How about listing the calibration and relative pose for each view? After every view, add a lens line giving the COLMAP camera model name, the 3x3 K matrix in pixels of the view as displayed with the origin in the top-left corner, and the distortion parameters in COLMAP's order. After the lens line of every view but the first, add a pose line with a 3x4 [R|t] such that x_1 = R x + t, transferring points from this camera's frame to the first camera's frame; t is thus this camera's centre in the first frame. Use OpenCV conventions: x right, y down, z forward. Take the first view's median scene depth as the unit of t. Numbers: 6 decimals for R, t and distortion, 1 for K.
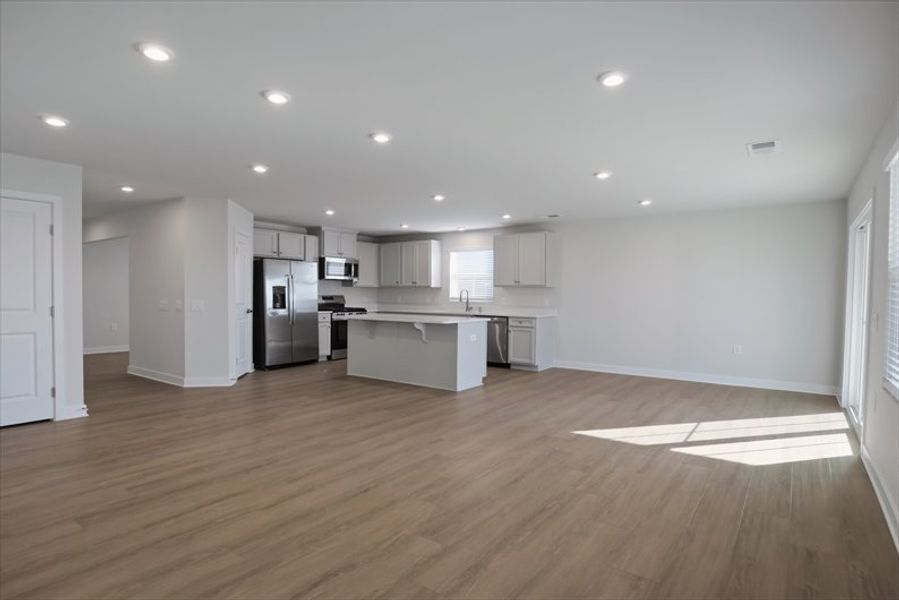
lens RADIAL K [[491.1, 0, 450.8], [0, 491.1, 299.9], [0, 0, 1]] dist [-0.008573, -0.000197]
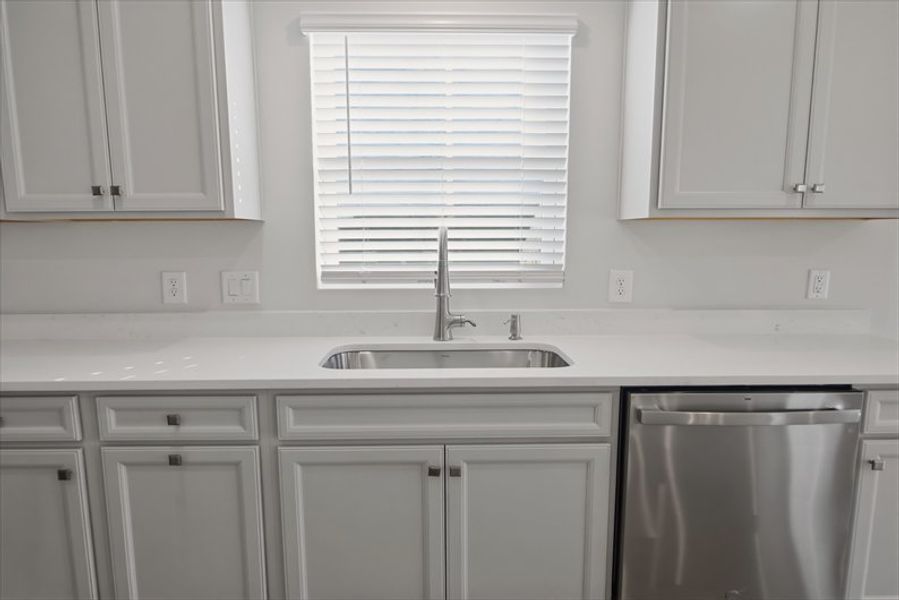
lens RADIAL K [[582.9, 0, 446.5], [0, 582.9, 329.6], [0, 0, 1]] dist [-0.011762, -0.000462]
pose [[0.797654, -0.104392, 0.594013, -0.112551], [0.018731, 0.988719, 0.148605, -0.017165], [-0.602825, -0.107408, 0.790611, 0.838980]]
